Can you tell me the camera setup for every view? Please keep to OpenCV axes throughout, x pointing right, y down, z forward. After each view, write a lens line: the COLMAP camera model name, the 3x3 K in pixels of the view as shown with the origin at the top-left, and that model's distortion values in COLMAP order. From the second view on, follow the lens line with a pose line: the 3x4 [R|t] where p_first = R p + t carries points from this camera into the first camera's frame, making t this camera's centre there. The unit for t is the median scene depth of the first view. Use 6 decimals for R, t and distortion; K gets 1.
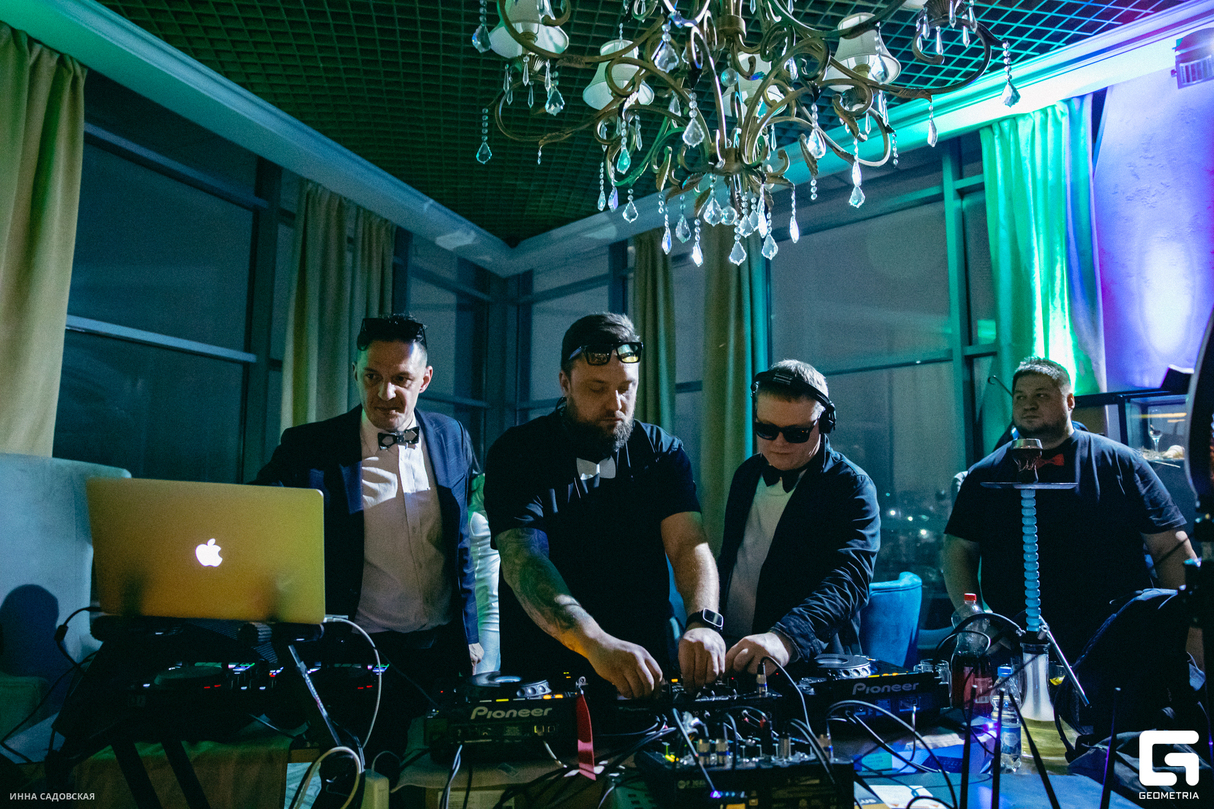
lens RADIAL K [[911.3, 0, 607.0], [0, 911.3, 404.5], [0, 0, 1]] dist [-0.031448, 0.002039]
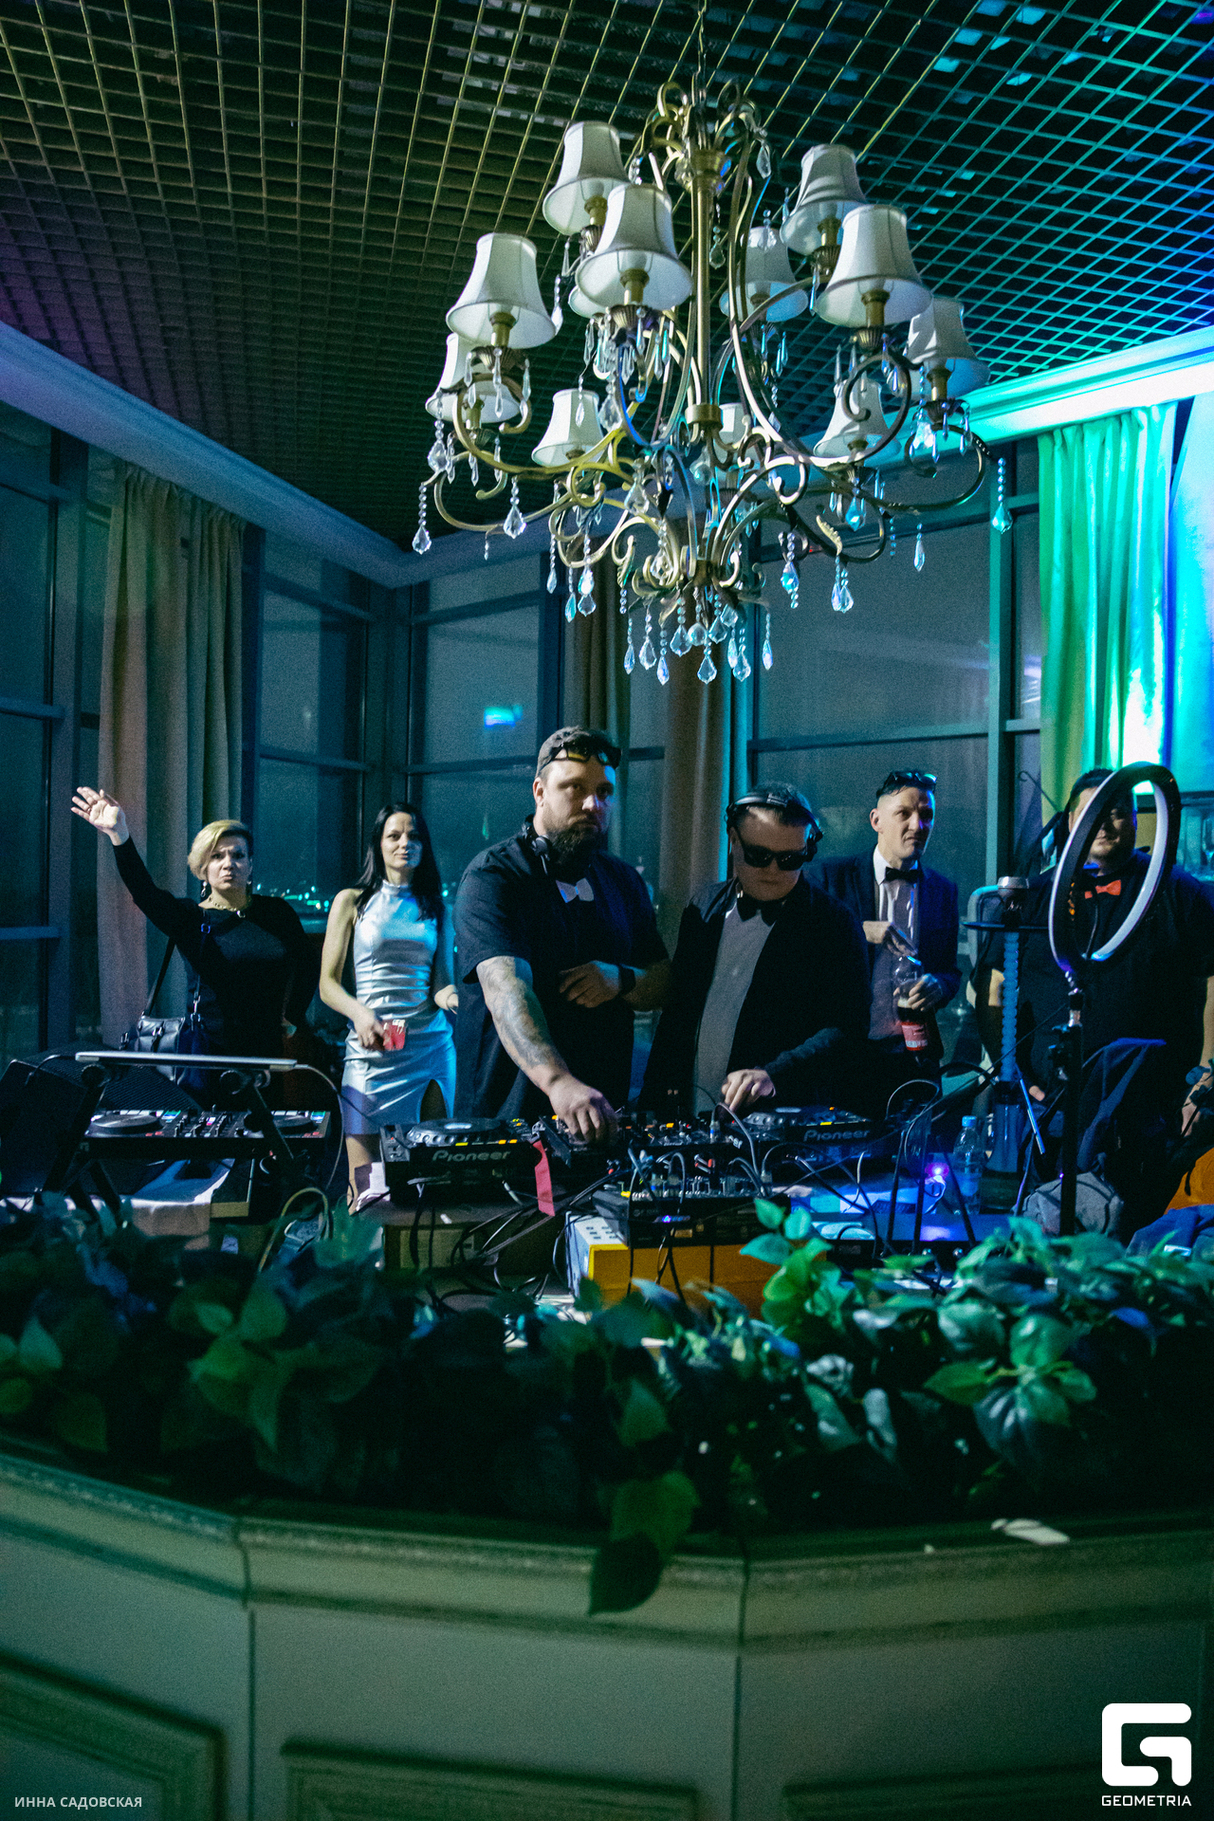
lens RADIAL K [[1366.9, 0, 607.0], [0, 1366.9, 910.5], [0, 0, 1]] dist [-0.031448, 0.002039]
pose [[0.997855, 0.012160, 0.064316, -0.015714], [-0.019993, 0.992258, 0.122577, -0.036603], [-0.062328, -0.123600, 0.990373, -0.143620]]
